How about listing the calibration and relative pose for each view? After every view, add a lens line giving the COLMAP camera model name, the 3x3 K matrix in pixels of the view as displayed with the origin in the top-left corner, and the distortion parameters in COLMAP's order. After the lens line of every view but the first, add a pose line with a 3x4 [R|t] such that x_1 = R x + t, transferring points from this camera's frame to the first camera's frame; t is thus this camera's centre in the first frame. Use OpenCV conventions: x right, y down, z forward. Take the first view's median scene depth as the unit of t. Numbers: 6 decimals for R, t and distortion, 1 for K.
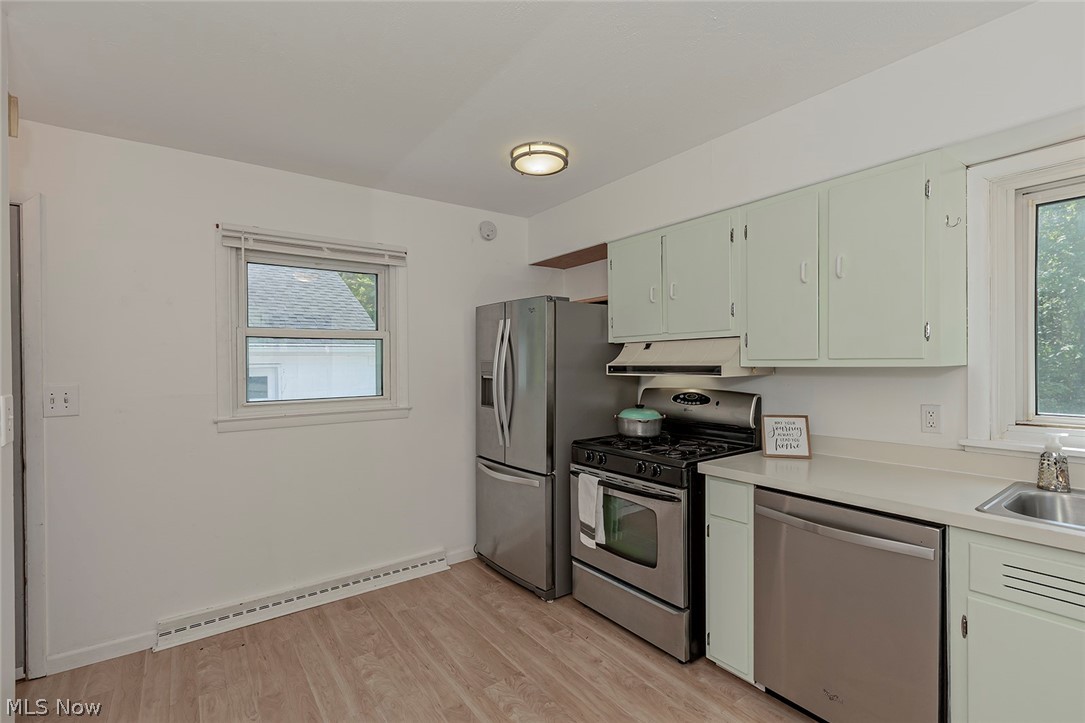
lens RADIAL K [[496.6, 0, 533.1], [0, 496.6, 363.6], [0, 0, 1]] dist [0.001474, -0.000631]
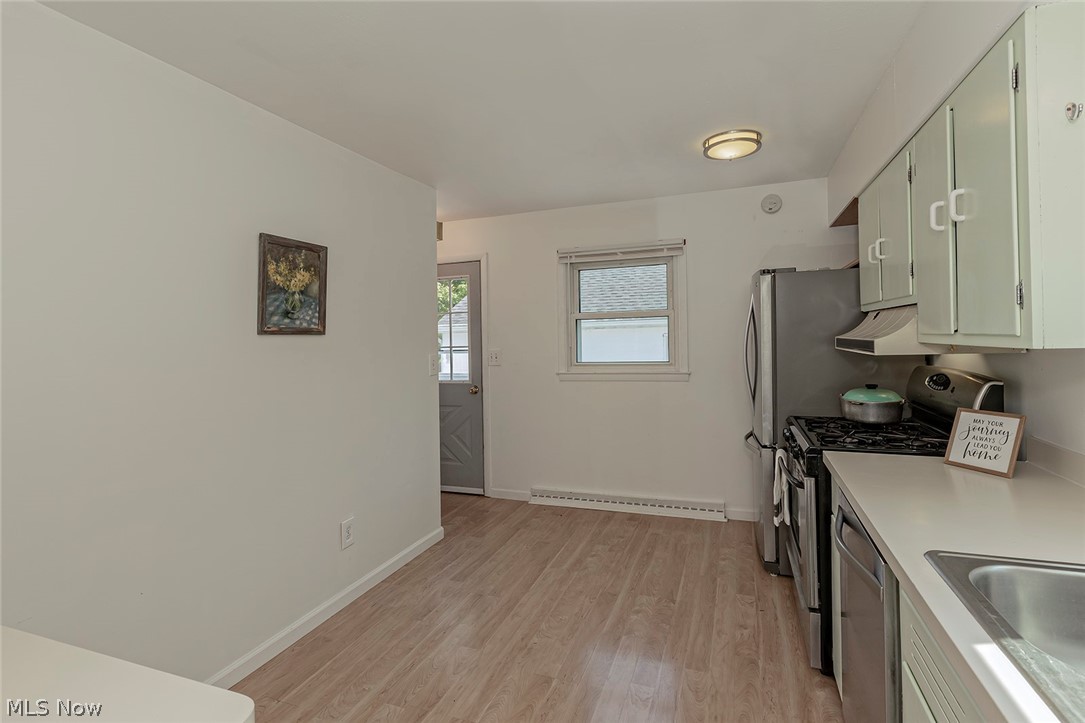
lens RADIAL K [[496.6, 0, 566.0], [0, 496.6, 332.0], [0, 0, 1]] dist [0.001474, -0.000631]
pose [[0.577554, -0.009364, -0.816299, 0.680509], [0.013628, 0.999905, -0.001828, -0.014553], [0.816239, -0.010069, 0.577627, 0.097917]]
